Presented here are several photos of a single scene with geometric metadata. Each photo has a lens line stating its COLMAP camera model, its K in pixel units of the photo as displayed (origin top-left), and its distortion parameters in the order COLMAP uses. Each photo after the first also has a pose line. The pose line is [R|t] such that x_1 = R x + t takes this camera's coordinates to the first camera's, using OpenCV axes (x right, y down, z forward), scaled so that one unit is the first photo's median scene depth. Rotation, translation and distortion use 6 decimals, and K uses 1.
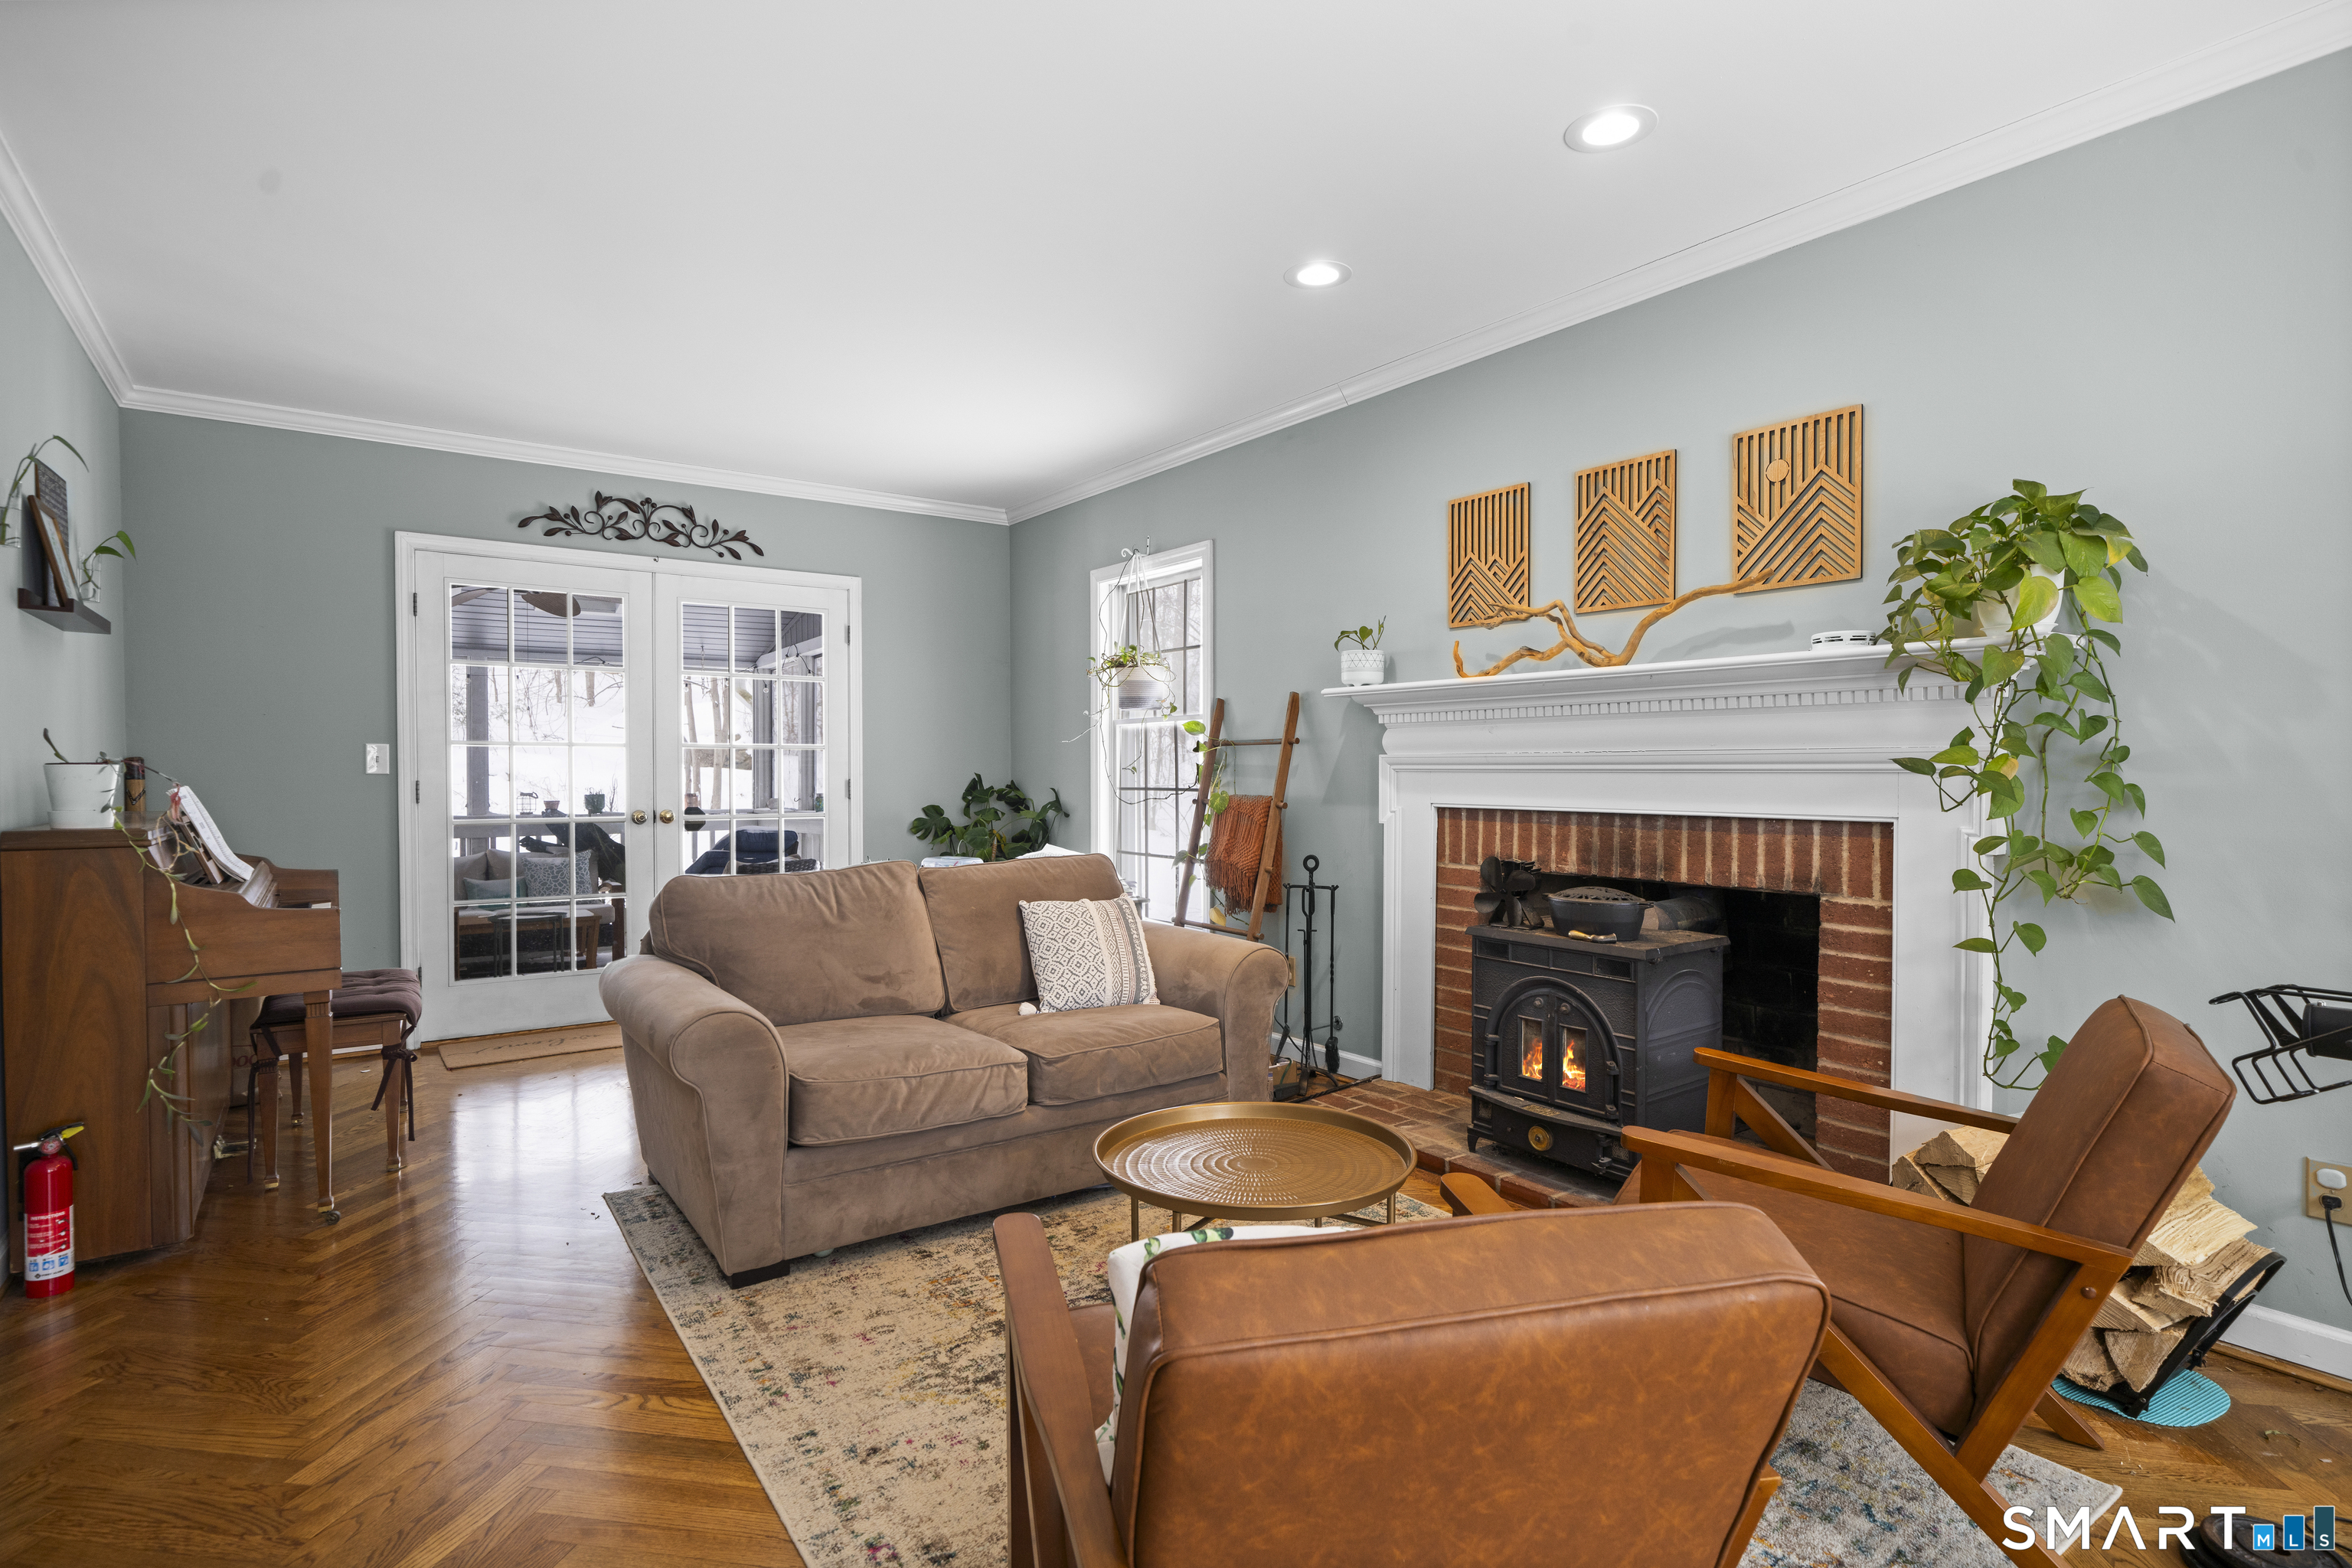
lens RADIAL K [[1172.3, 0, 1176.0], [0, 1172.3, 784.0], [0, 0, 1]] dist [0.002226, 0.000745]
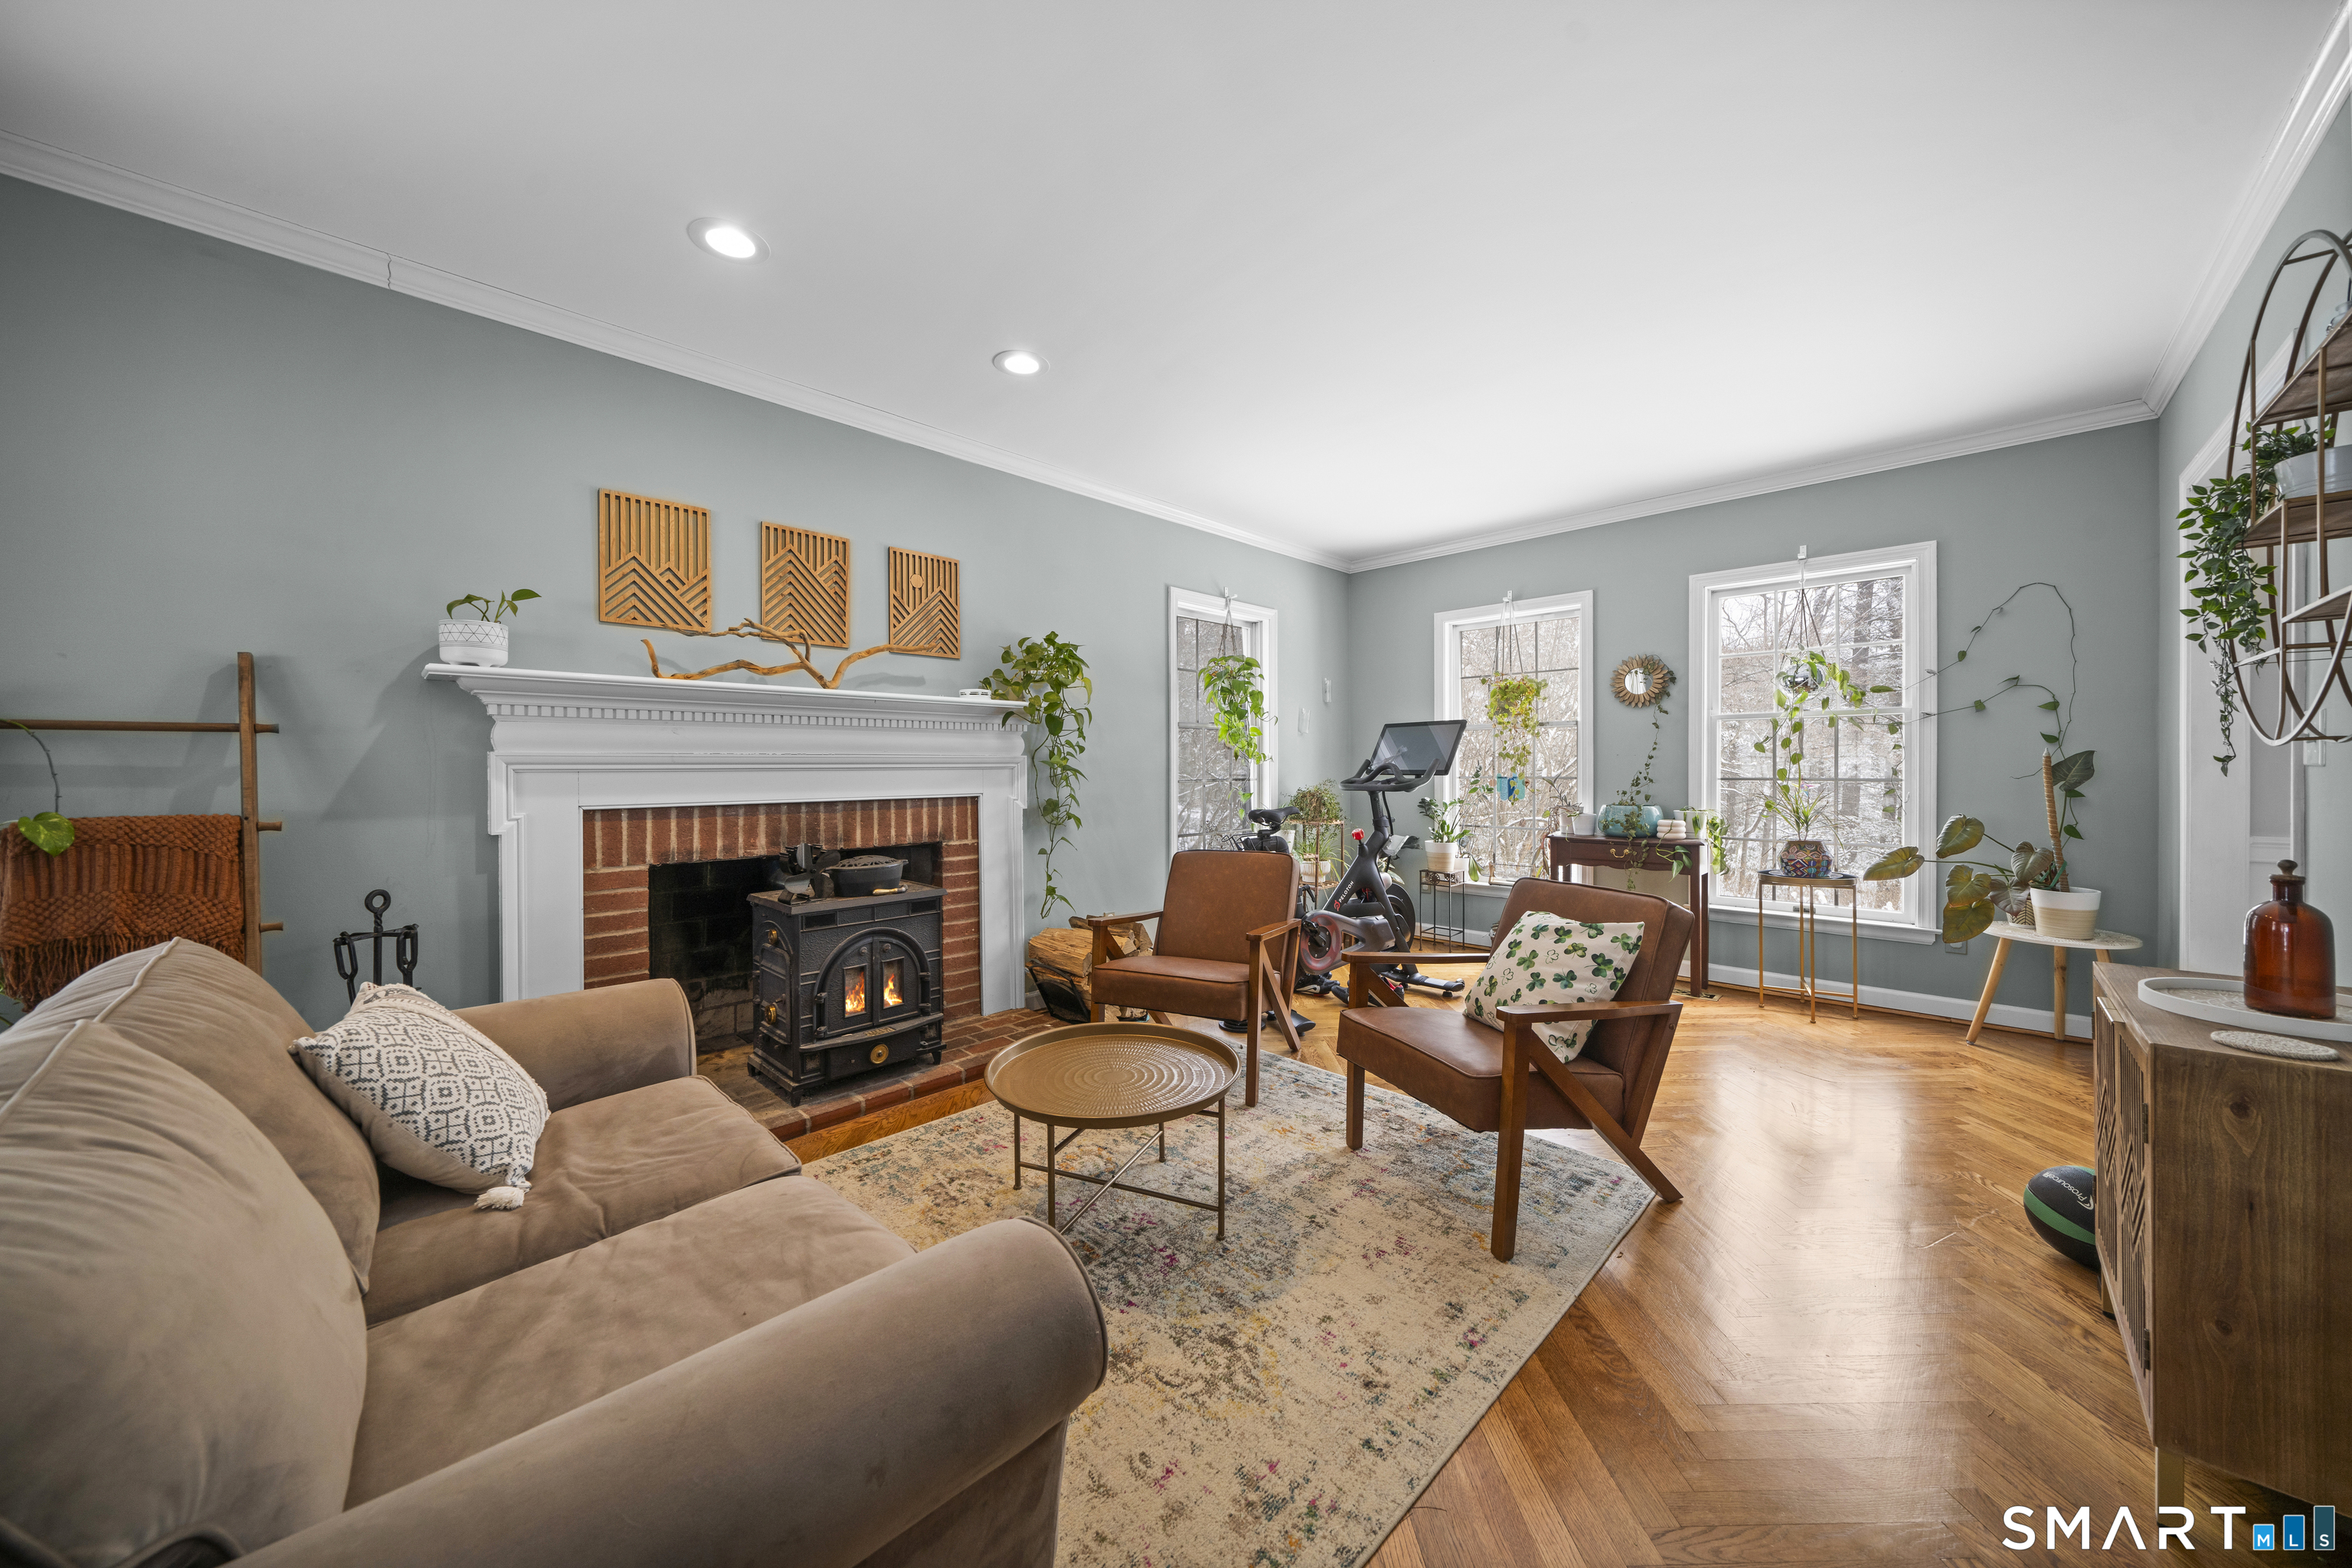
lens RADIAL K [[800.6, 0, 1177.4], [0, 800.6, 773.9], [0, 0, 1]] dist [0.000238, 0.000023]
pose [[-0.165734, -0.009349, 0.986126, -0.565192], [0.017519, 0.999769, 0.012422, -0.010060], [-0.986015, 0.019335, -0.165532, 0.756704]]
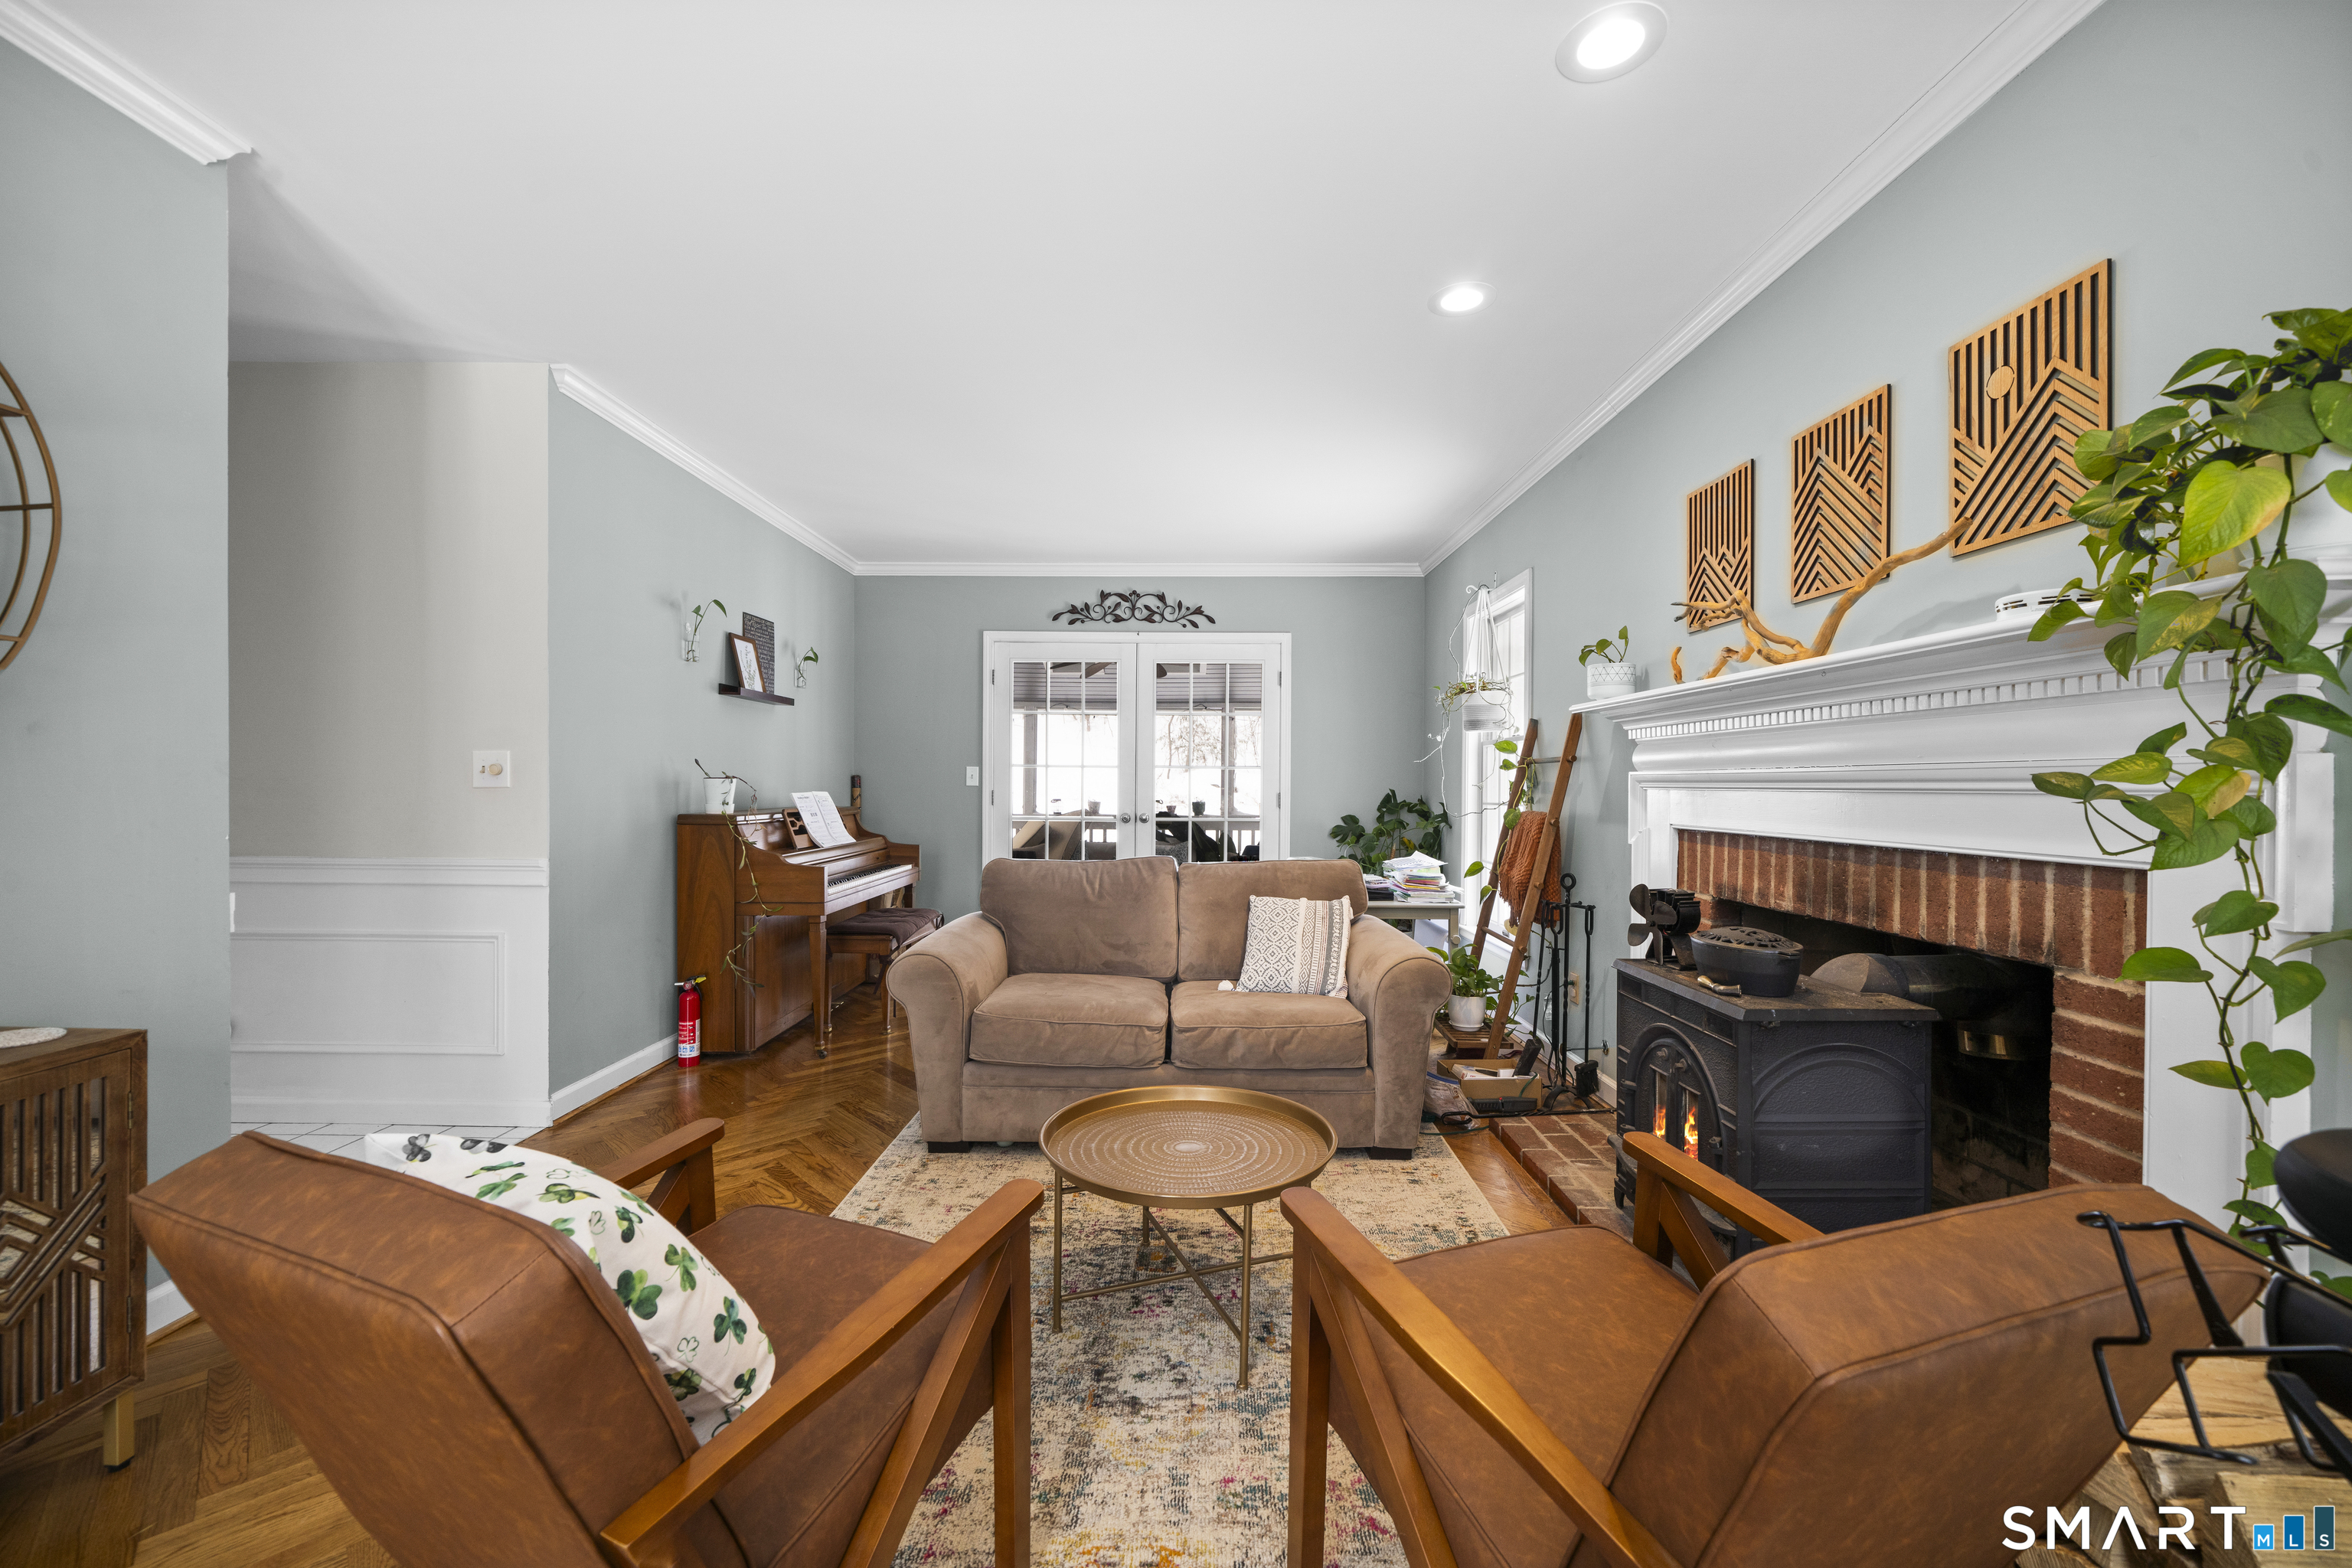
lens RADIAL K [[938.7, 0, 1176.0], [0, 938.7, 784.0], [0, 0, 1]] dist [-0.001673, -0.000044]
pose [[0.804440, 0.005329, -0.594011, 0.405431], [-0.014343, 0.999842, -0.010455, -0.002181], [0.593861, 0.016930, 0.804389, 0.204790]]
